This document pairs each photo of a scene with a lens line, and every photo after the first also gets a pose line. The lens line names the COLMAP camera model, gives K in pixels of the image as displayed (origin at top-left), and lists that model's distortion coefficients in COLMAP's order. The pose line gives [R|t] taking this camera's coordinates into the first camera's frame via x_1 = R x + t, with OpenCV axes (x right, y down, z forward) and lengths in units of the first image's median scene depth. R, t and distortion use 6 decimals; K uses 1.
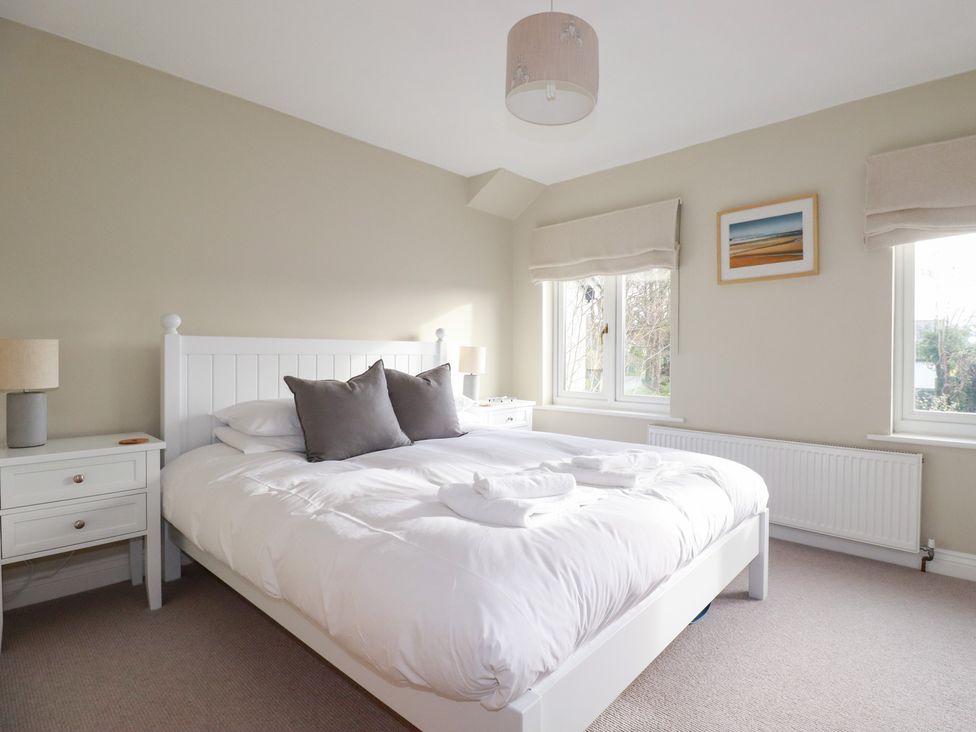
lens RADIAL K [[533.8, 0, 498.7], [0, 533.8, 360.9], [0, 0, 1]] dist [0.000248, -0.013205]
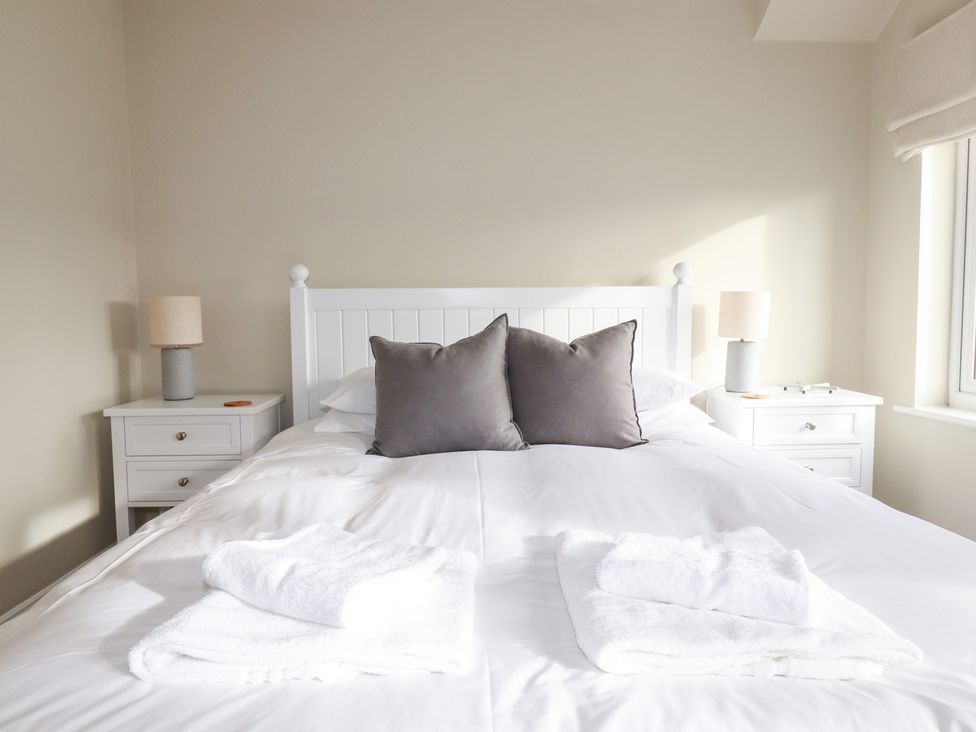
lens RADIAL K [[622.8, 0, 486.8], [0, 622.8, 356.1], [0, 0, 1]] dist [0.002500, -0.000833]
pose [[0.684659, 0.034668, -0.728039, 0.330126], [0.000379, 0.998851, 0.047920, 0.013197], [0.728863, -0.033084, 0.683859, 0.469276]]
